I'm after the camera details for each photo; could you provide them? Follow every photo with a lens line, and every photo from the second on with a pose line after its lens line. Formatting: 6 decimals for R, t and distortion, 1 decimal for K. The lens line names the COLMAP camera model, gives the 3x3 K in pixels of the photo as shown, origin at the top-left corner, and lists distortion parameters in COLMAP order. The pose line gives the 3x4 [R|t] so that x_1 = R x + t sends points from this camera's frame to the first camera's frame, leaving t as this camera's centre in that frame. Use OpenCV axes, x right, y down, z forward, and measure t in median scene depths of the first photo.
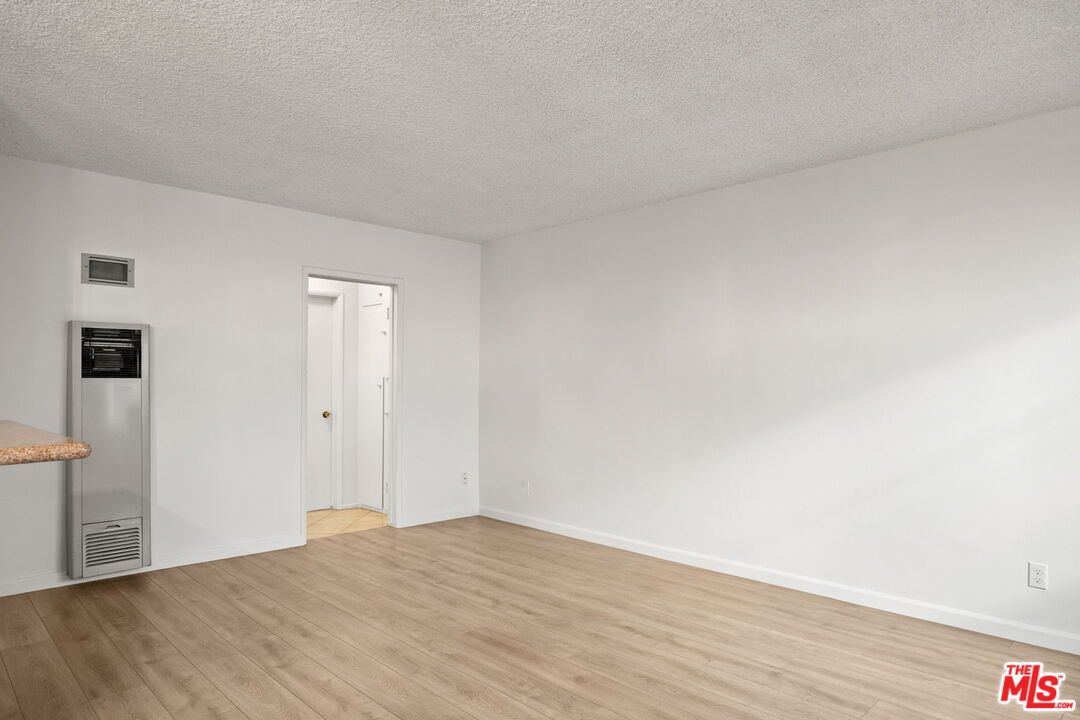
lens RADIAL K [[661.2, 0, 547.9], [0, 661.2, 379.8], [0, 0, 1]] dist [-0.010242, 0.002631]
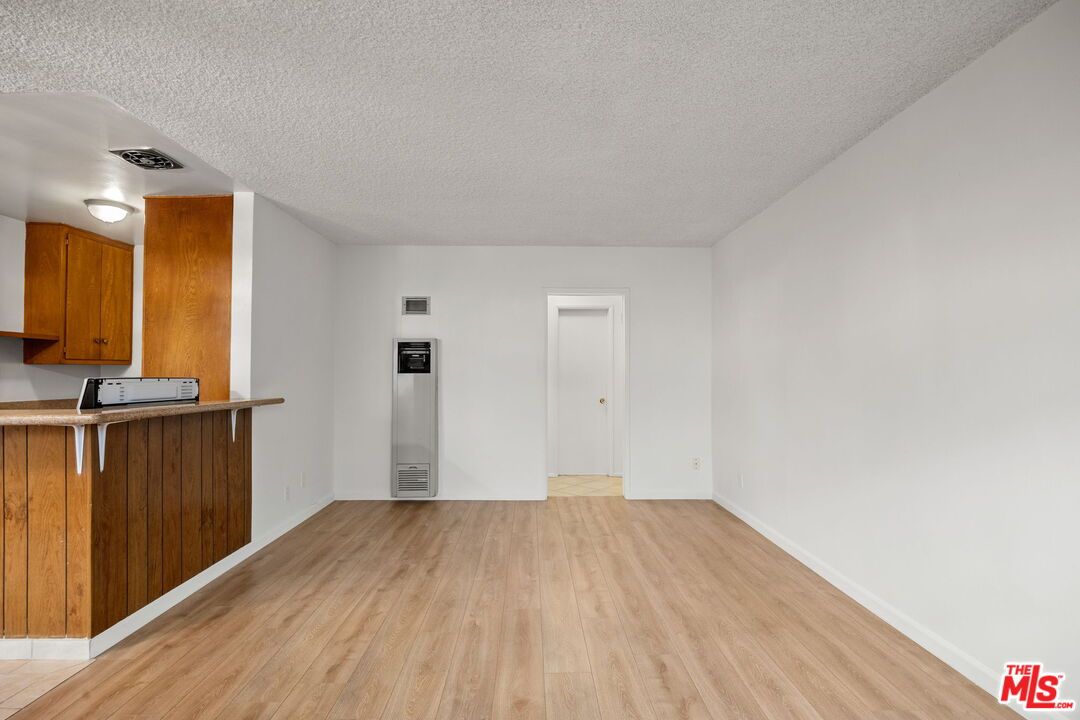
lens RADIAL K [[485.7, 0, 541.6], [0, 485.7, 365.7], [0, 0, 1]] dist [-0.013657, -0.000184]
pose [[0.725843, -0.016608, -0.687660, 0.362432], [0.005153, 0.999812, -0.018708, 0.002435], [0.687841, 0.010036, 0.725792, 0.365352]]
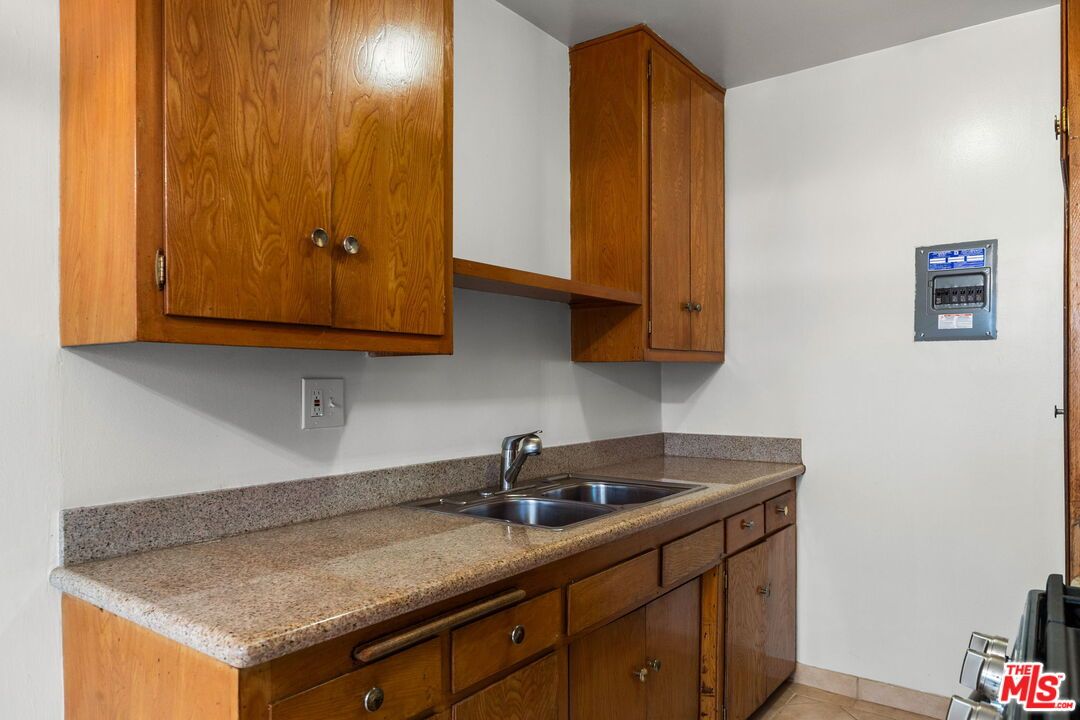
lens RADIAL K [[704.9, 0, 532.2], [0, 704.9, 387.3], [0, 0, 1]] dist [-0.010969, -0.005131]
pose [[0.145068, 0.005378, -0.989407, -0.455860], [0.007924, 0.999947, 0.006597, -0.006238], [0.989390, -0.008797, 0.145018, 0.209978]]
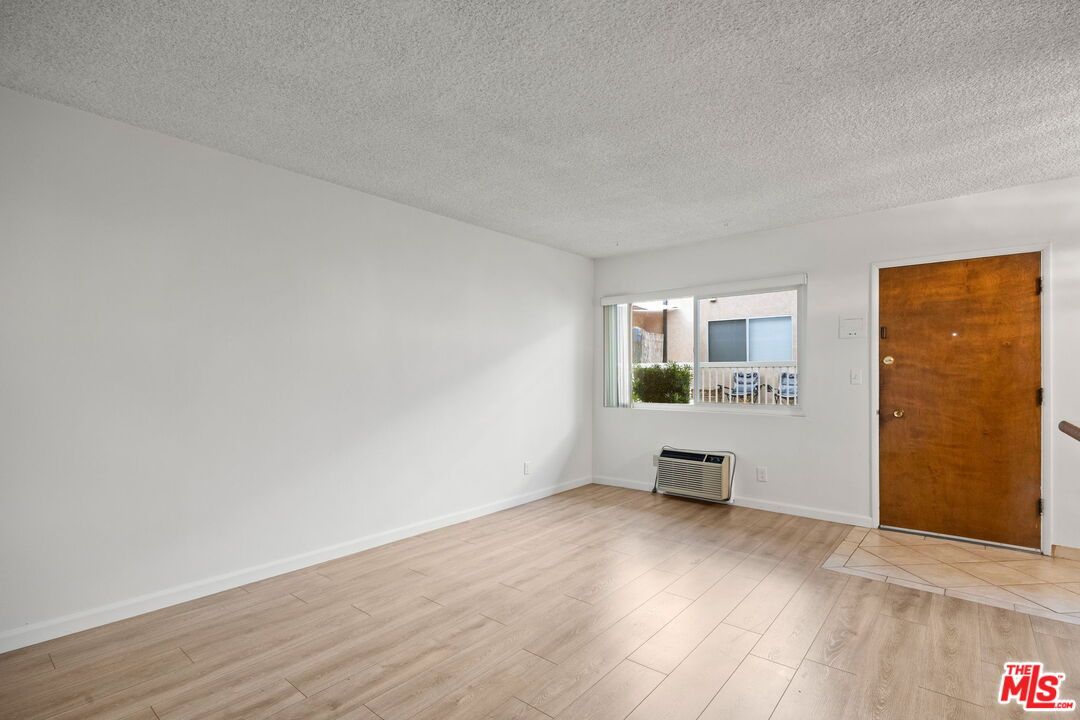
lens RADIAL K [[520.3, 0, 549.4], [0, 520.3, 371.4], [0, 0, 1]] dist [-0.005444, -0.000443]
pose [[-0.117672, 0.007803, 0.993022, -0.652375], [-0.002973, 0.999962, -0.008210, 0.012595], [-0.993048, -0.003919, -0.117645, 0.872475]]
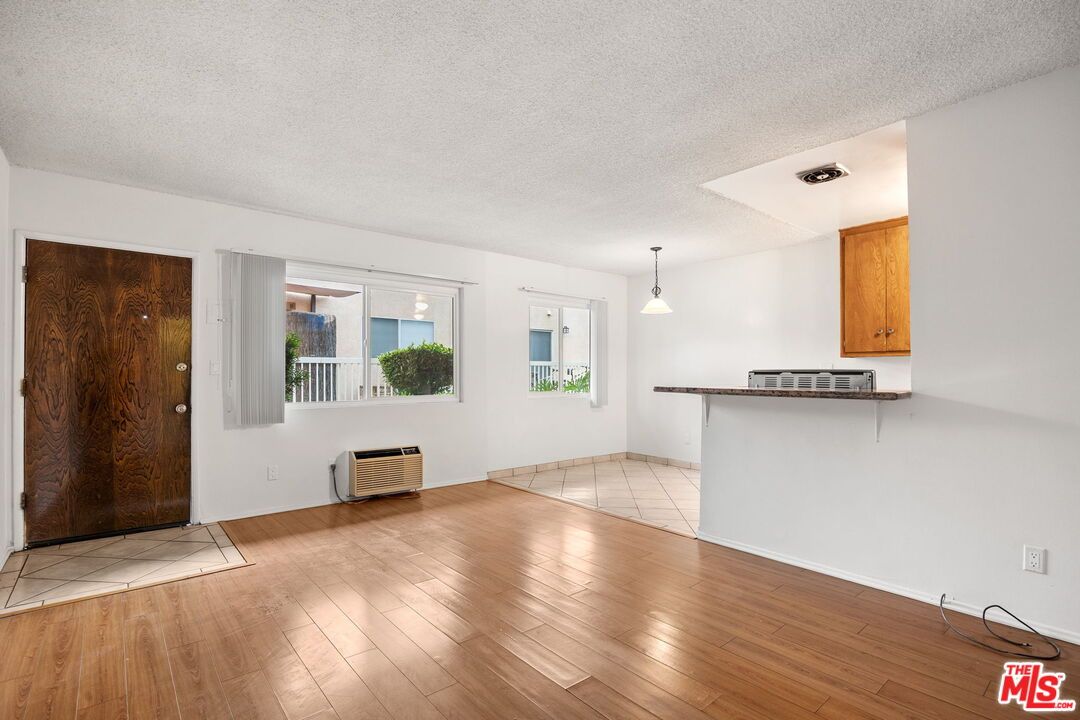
lens RADIAL K [[519.6, 0, 525.8], [0, 519.6, 364.9], [0, 0, 1]] dist [-0.008284, -0.001042]
pose [[-0.993399, 0.001593, 0.114700, -0.158102], [-0.000689, 0.999803, -0.019853, 0.017301], [-0.114709, -0.019801, -0.993202, 1.357794]]
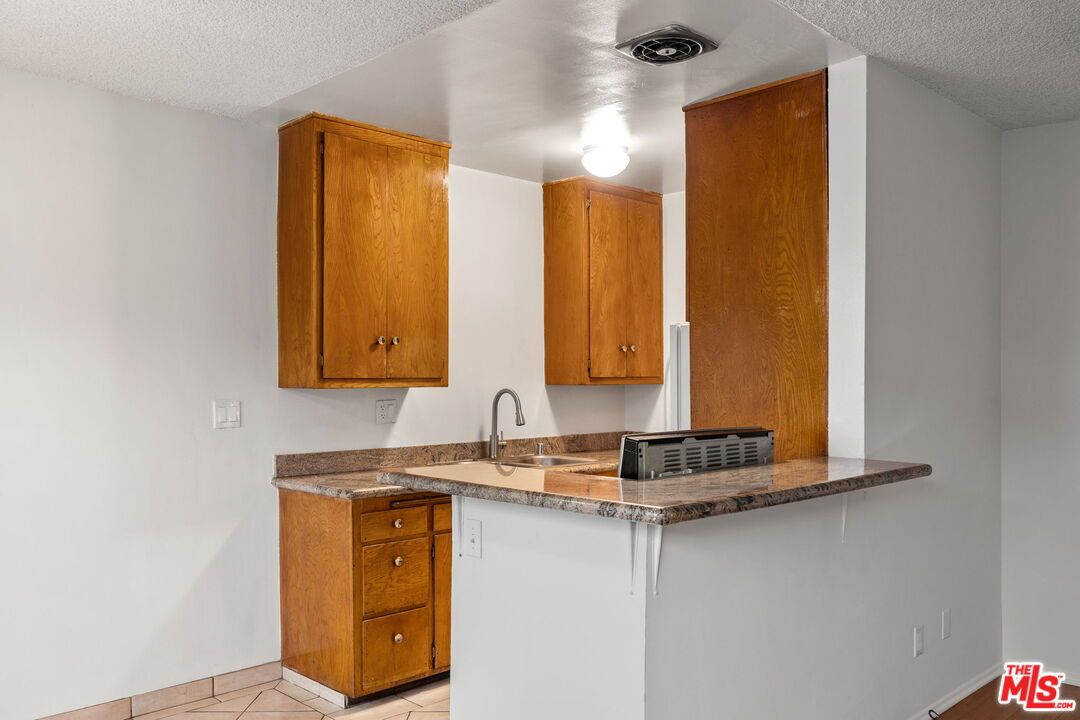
lens RADIAL K [[905.9, 0, 542.3], [0, 905.9, 386.7], [0, 0, 1]] dist [-0.000499, 0.000915]
pose [[0.002748, 0.010263, -0.999944, 0.225718], [0.005165, 0.999934, 0.010277, -0.035134], [0.999983, -0.005193, 0.002695, 0.343603]]
